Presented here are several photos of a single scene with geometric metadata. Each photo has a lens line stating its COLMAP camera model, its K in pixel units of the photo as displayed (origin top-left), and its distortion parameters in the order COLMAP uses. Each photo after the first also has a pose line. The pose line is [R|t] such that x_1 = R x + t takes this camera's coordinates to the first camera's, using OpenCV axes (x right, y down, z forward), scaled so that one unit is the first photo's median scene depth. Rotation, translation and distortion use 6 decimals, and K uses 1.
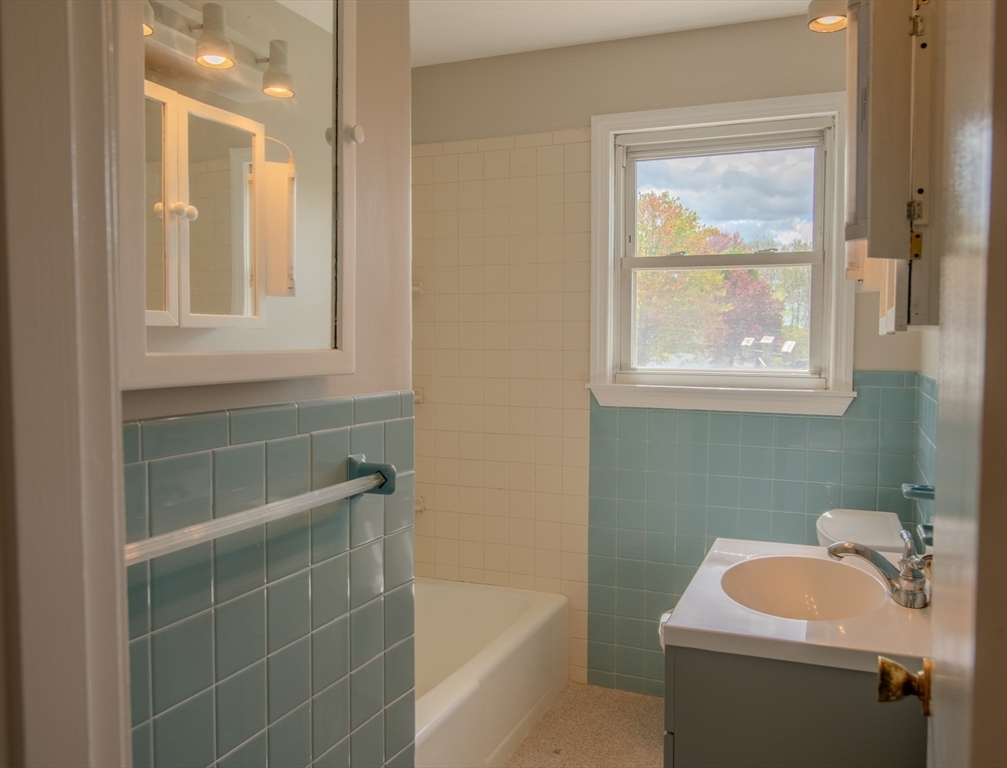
lens RADIAL K [[883.4, 0, 503.5], [0, 883.4, 384.0], [0, 0, 1]] dist [0.038068, 0.005542]
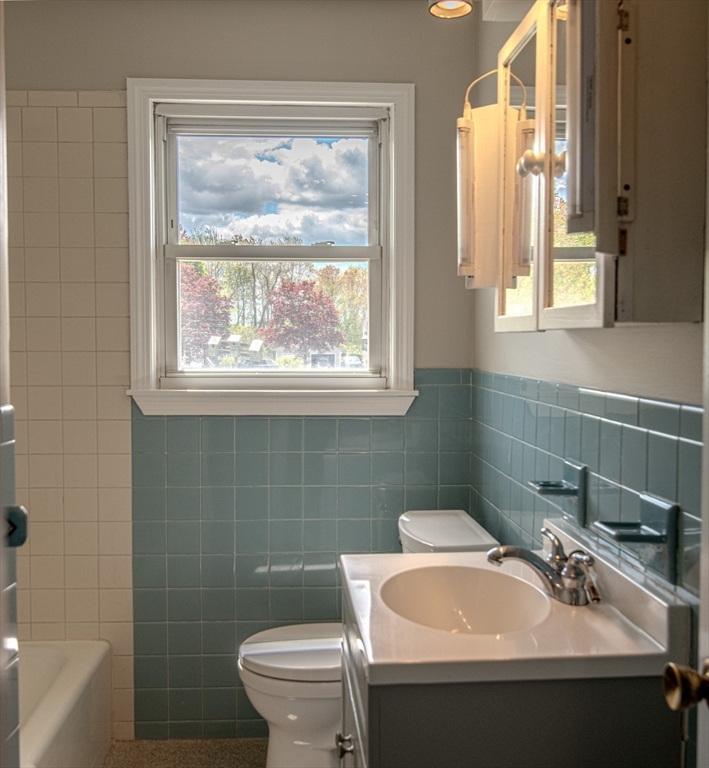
lens RADIAL K [[953.1, 0, 354.5], [0, 953.1, 384.0], [0, 0, 1]] dist [0.023822, 0.042184]
pose [[0.899341, -0.025797, 0.436486, -0.114282], [0.026891, 0.999632, 0.003673, -0.003824], [-0.436420, 0.008434, 0.899704, 0.072963]]
